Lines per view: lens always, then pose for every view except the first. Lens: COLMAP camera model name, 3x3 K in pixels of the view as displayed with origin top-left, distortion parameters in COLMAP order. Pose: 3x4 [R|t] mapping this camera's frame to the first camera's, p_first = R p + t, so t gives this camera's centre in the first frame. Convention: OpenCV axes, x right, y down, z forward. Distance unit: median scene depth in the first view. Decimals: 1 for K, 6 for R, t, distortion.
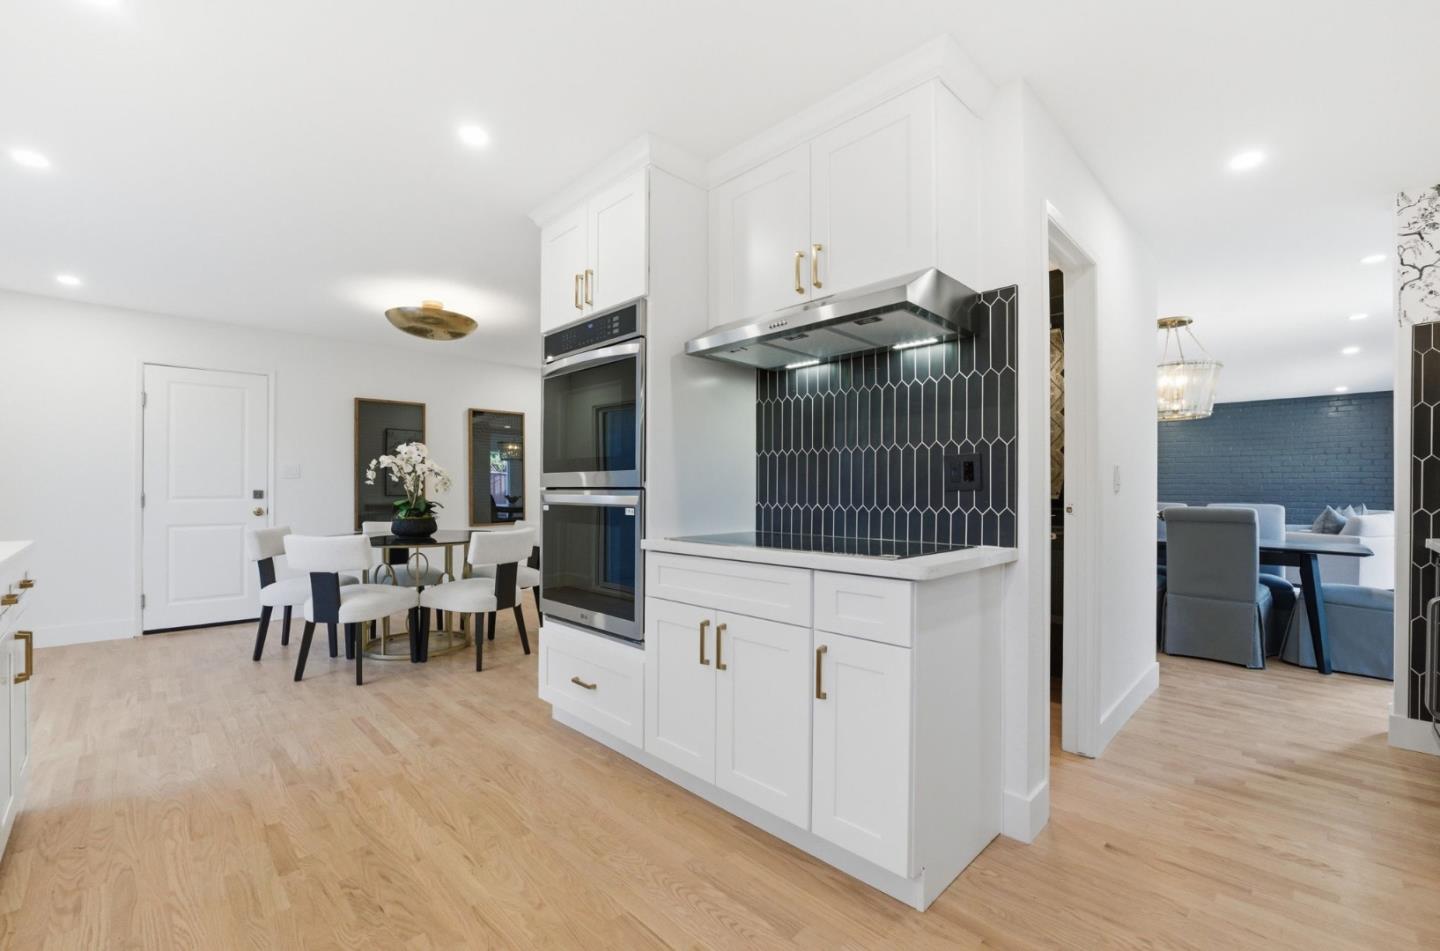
lens RADIAL K [[597.3, 0, 693.3], [0, 597.3, 482.7], [0, 0, 1]] dist [-0.014383, 0.000302]
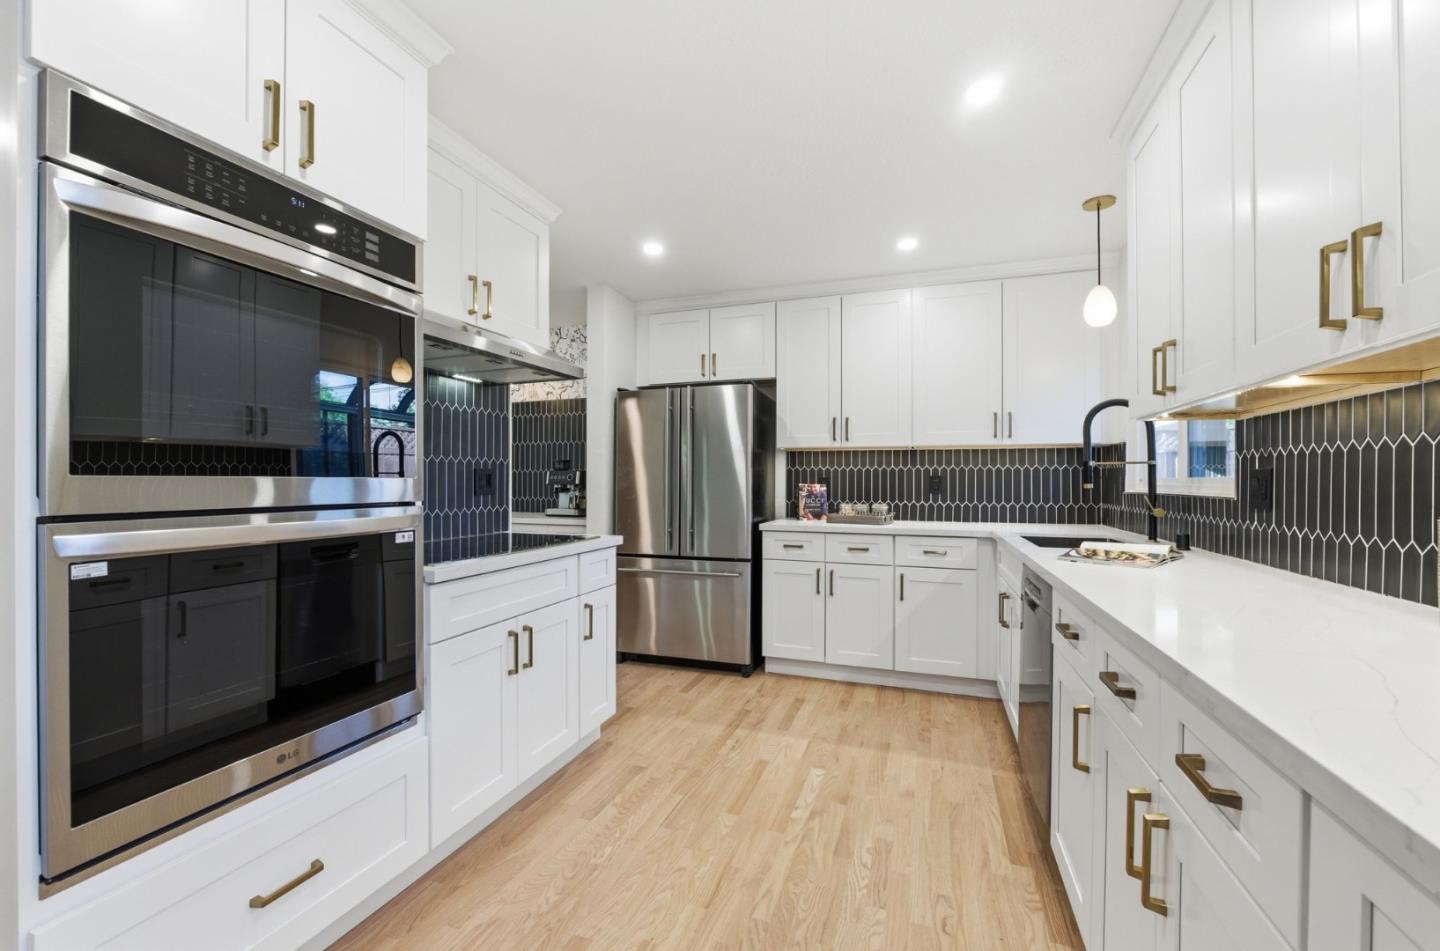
lens RADIAL K [[597.3, 0, 707.8], [0, 597.3, 476.3], [0, 0, 1]] dist [-0.014383, 0.000302]
pose [[-0.433685, 0.003251, 0.901059, -0.894782], [-0.011379, 0.999894, -0.009085, -0.020513], [-0.900993, -0.014193, -0.433602, 0.996815]]
